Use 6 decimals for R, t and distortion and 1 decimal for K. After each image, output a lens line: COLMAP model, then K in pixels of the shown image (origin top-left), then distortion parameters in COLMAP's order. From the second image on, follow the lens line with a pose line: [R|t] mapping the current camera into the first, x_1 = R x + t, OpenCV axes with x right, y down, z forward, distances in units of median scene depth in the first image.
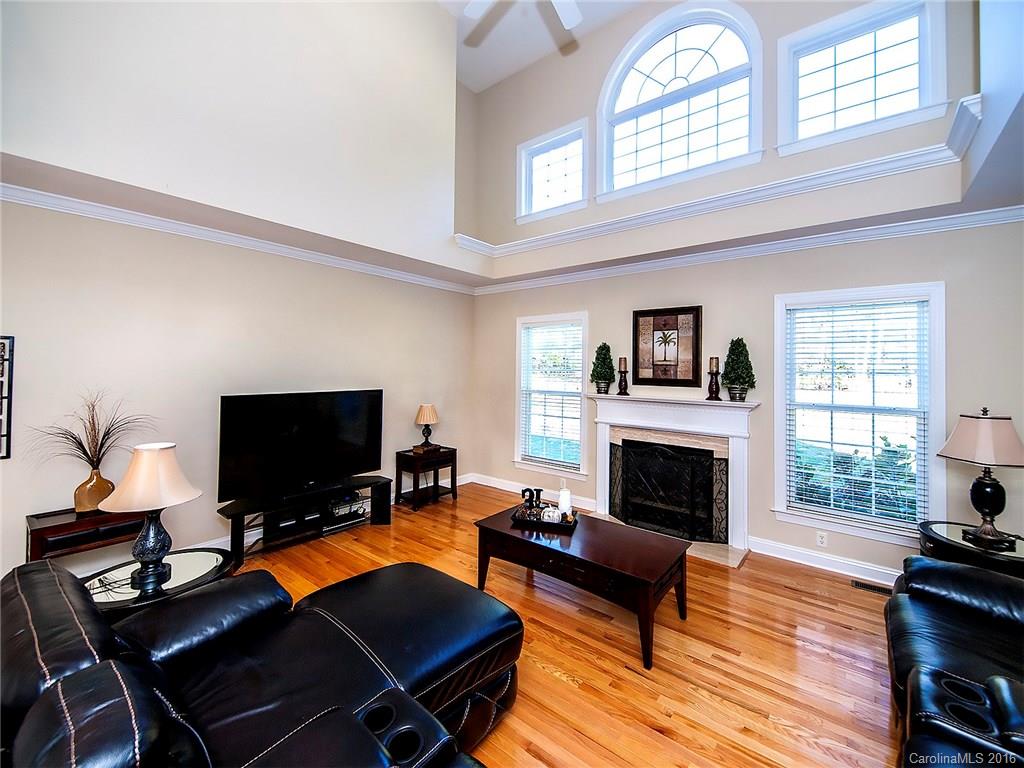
lens RADIAL K [[428.1, 0, 503.4], [0, 428.1, 360.1], [0, 0, 1]] dist [-0.000334, -0.000055]
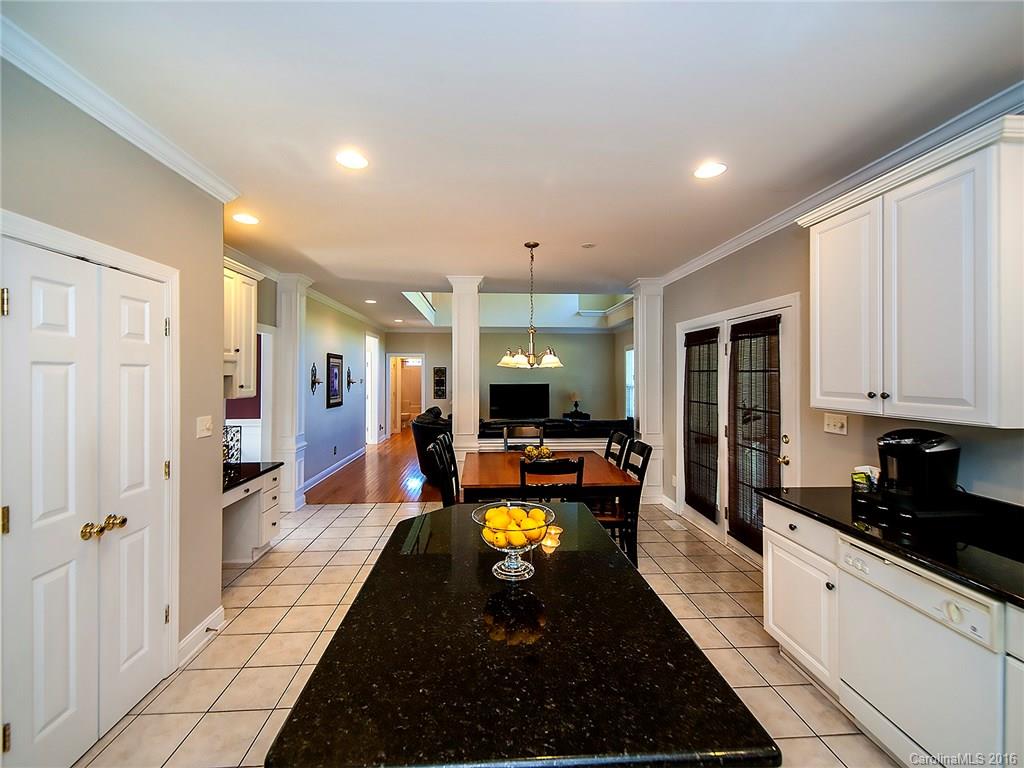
lens RADIAL K [[428.1, 0, 503.4], [0, 428.1, 360.1], [0, 0, 1]] dist [-0.000334, -0.000055]
pose [[0.682821, -0.043466, -0.729291, 1.267428], [0.023722, 0.999021, -0.037332, 0.021192], [0.730200, 0.008191, 0.683184, -0.778972]]
